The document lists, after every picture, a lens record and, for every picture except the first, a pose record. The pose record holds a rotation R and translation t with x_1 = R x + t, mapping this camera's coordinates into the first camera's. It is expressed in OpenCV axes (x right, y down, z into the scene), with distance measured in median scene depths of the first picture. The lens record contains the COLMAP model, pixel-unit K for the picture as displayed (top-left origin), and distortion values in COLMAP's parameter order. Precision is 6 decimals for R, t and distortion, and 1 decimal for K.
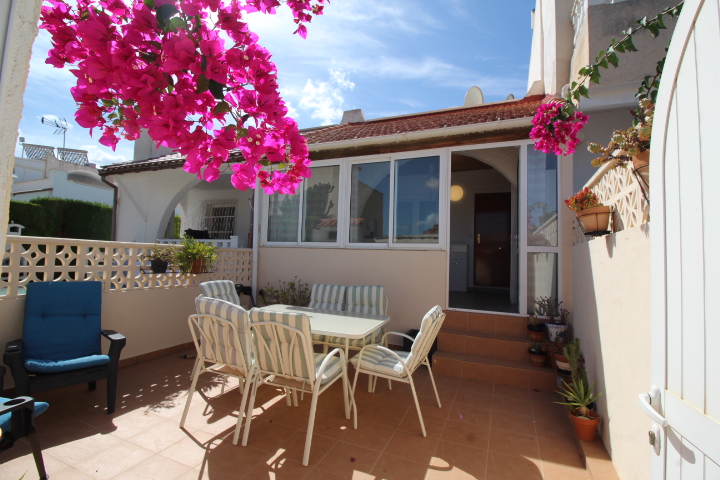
lens RADIAL K [[331.3, 0, 366.5], [0, 331.3, 239.6], [0, 0, 1]] dist [-0.002720, -0.010443]
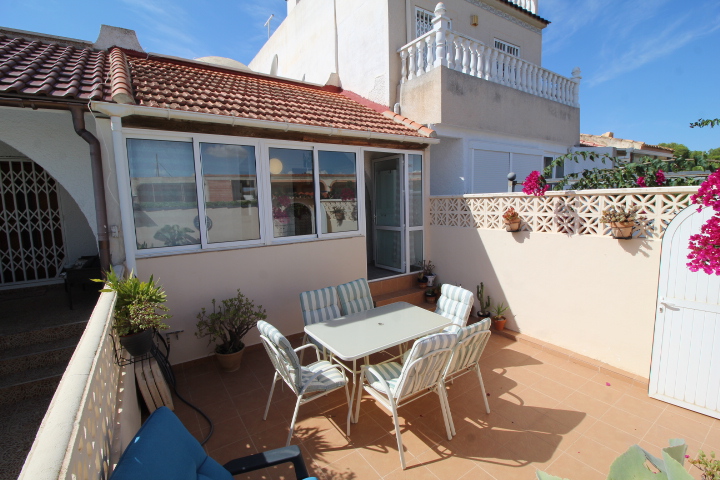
lens RADIAL K [[330.3, 0, 365.5], [0, 330.3, 242.5], [0, 0, 1]] dist [-0.003900, -0.009350]
pose [[0.537851, -0.150609, 0.829478, -0.753545], [-0.002359, 0.983640, 0.180130, -0.159310], [-0.843037, -0.098839, 0.528696, 0.357825]]
